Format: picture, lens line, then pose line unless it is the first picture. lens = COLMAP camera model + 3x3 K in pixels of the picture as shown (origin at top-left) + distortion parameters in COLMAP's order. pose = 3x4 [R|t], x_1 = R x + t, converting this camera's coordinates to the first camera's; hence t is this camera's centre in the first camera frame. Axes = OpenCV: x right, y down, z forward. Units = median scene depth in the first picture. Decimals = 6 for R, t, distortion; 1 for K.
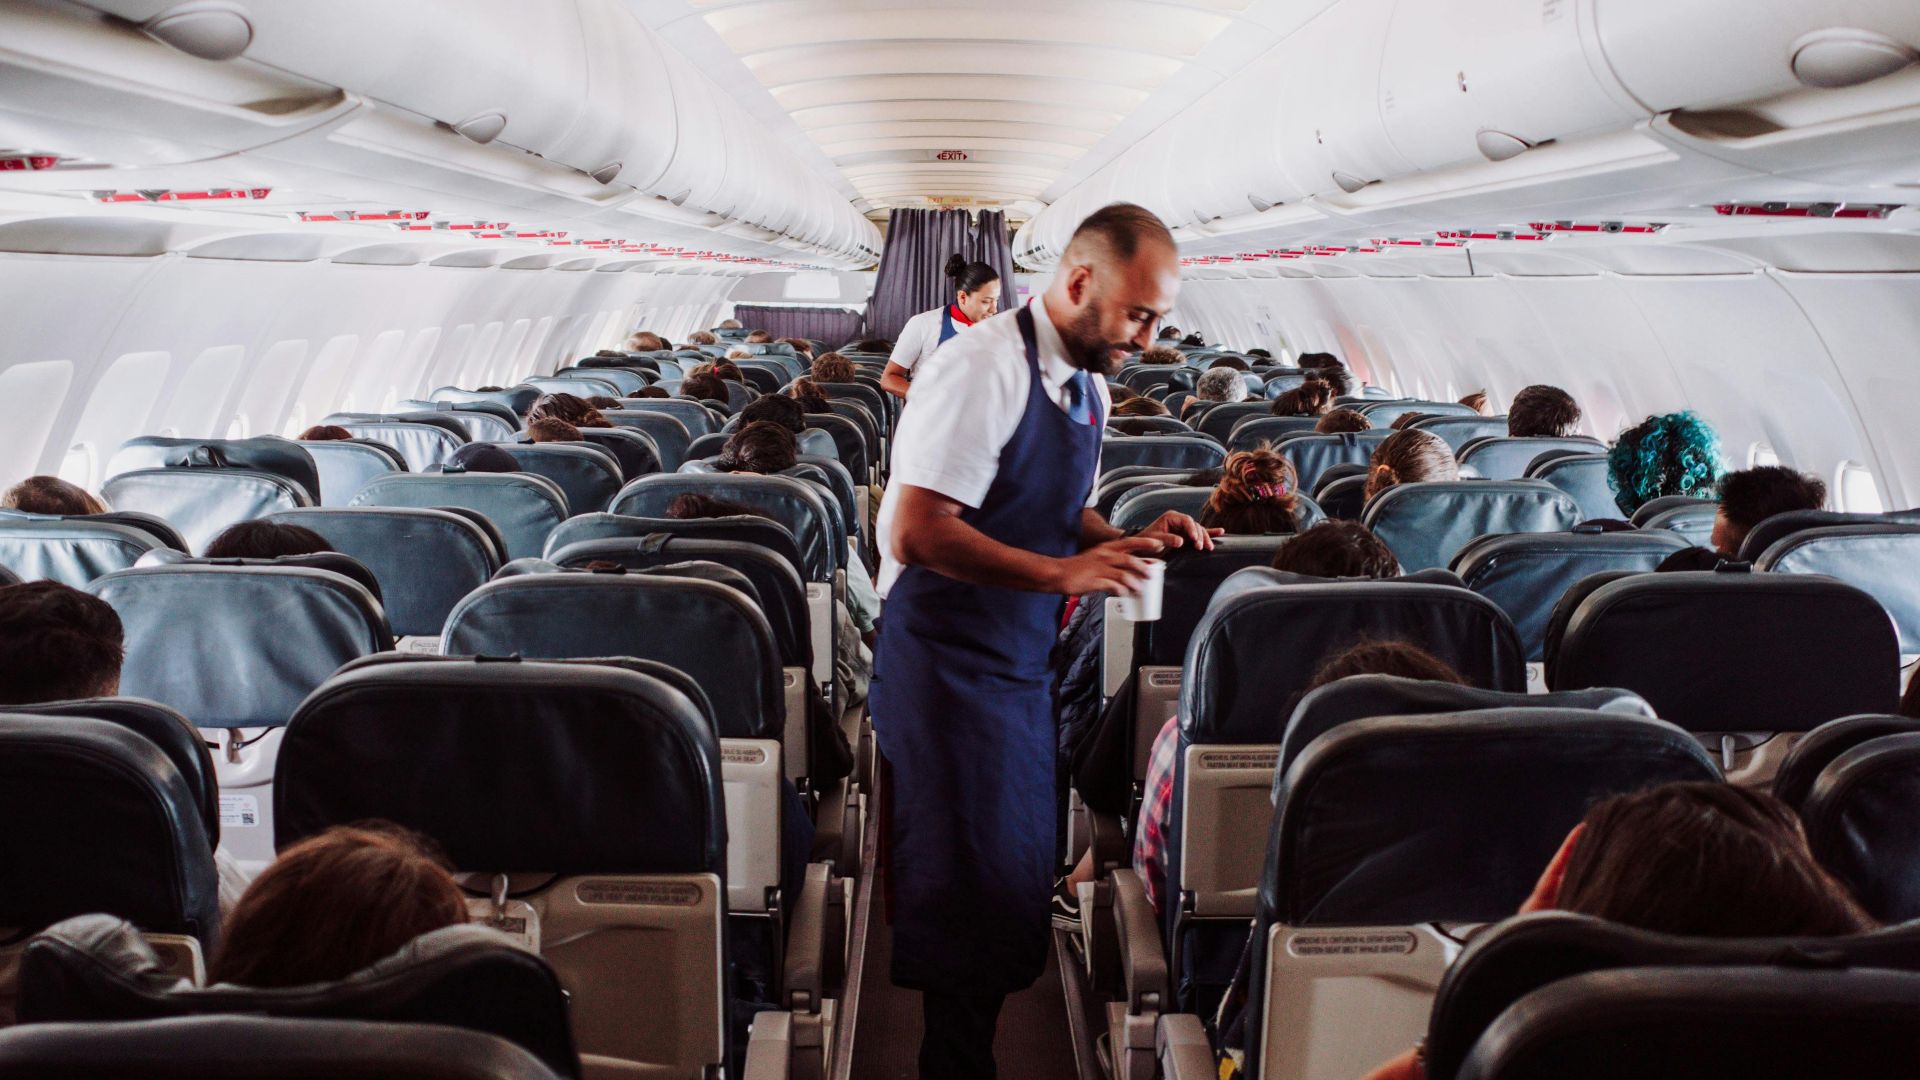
lens RADIAL K [[1399.8, 0, 960.0], [0, 1399.8, 540.0], [0, 0, 1]] dist [-0.007183, 0.002204]
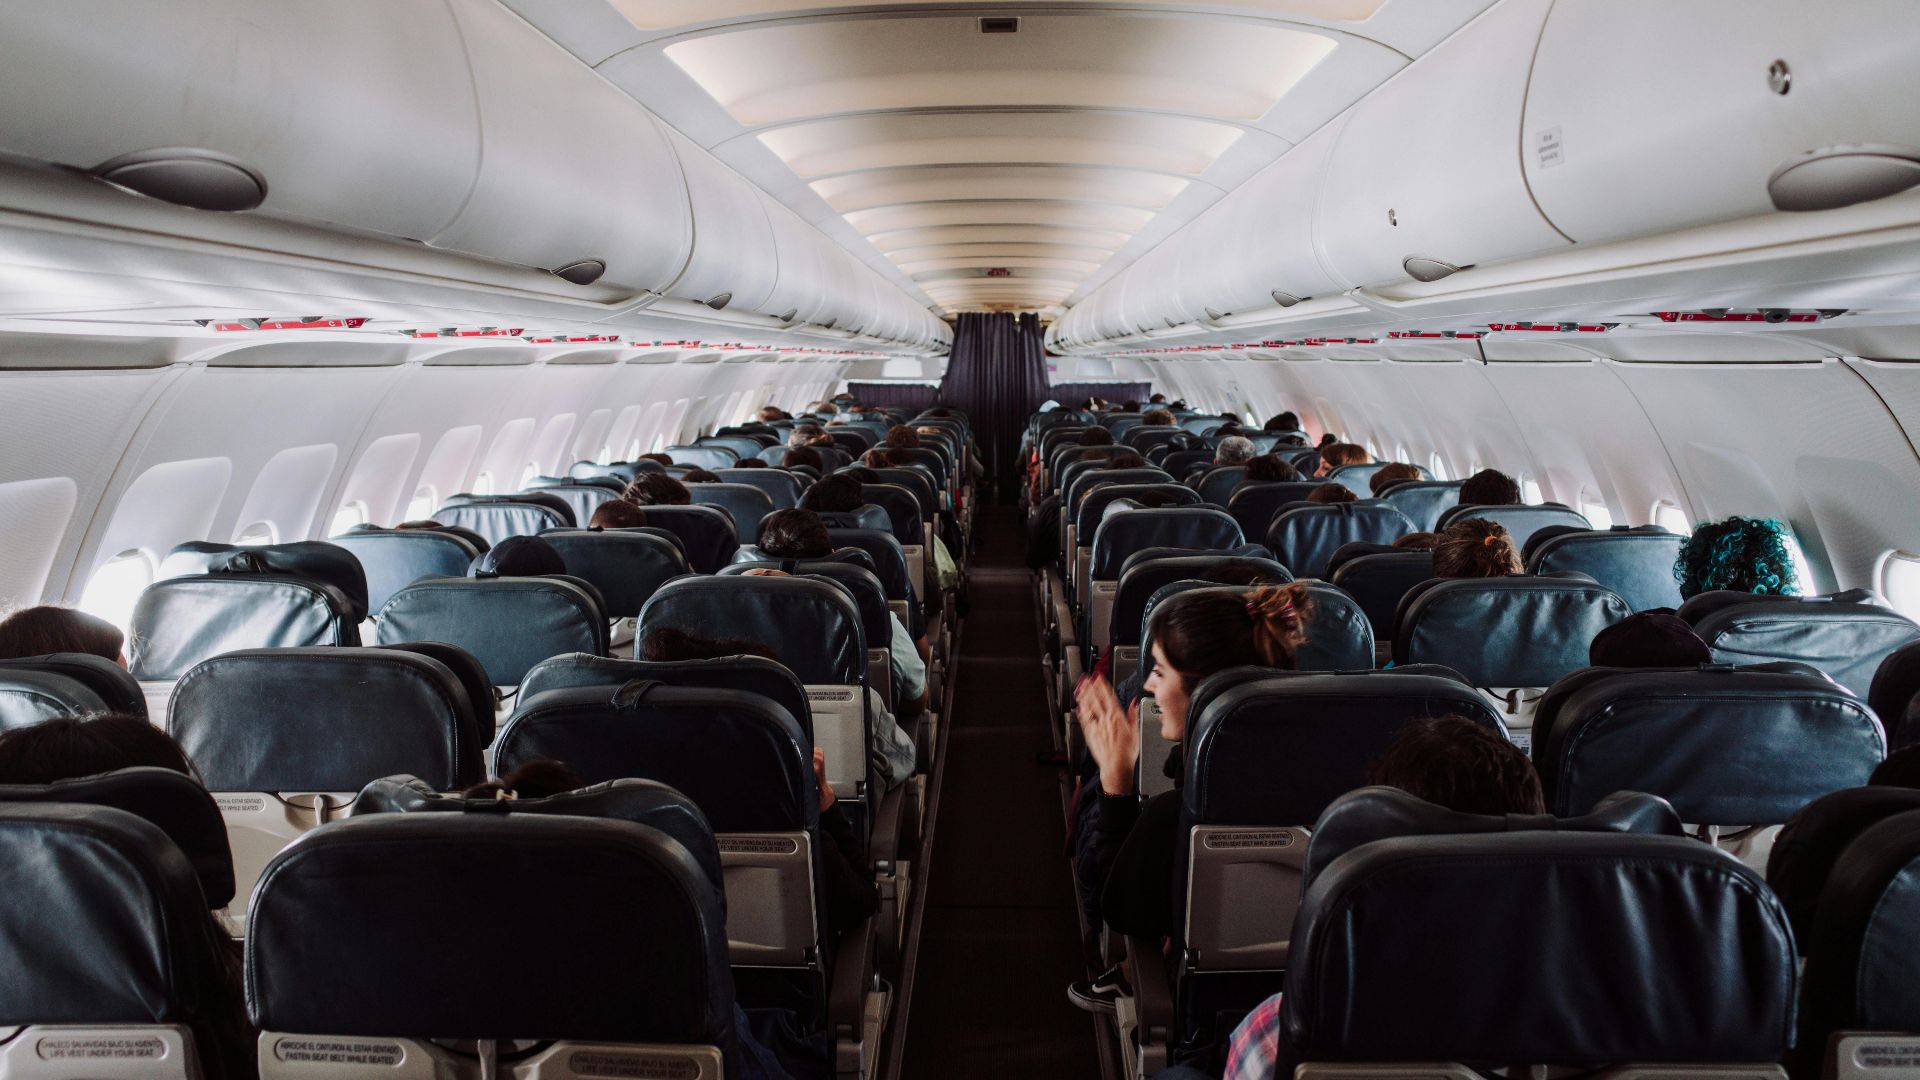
lens RADIAL K [[992.6, 0, 960.0], [0, 992.6, 540.0], [0, 0, 1]] dist [-0.020648, 0.018764]
pose [[0.998814, -0.003550, -0.048552, 0.009747], [0.003210, 0.999970, -0.007085, -0.055231], [0.048576, 0.006921, 0.998796, 0.246156]]
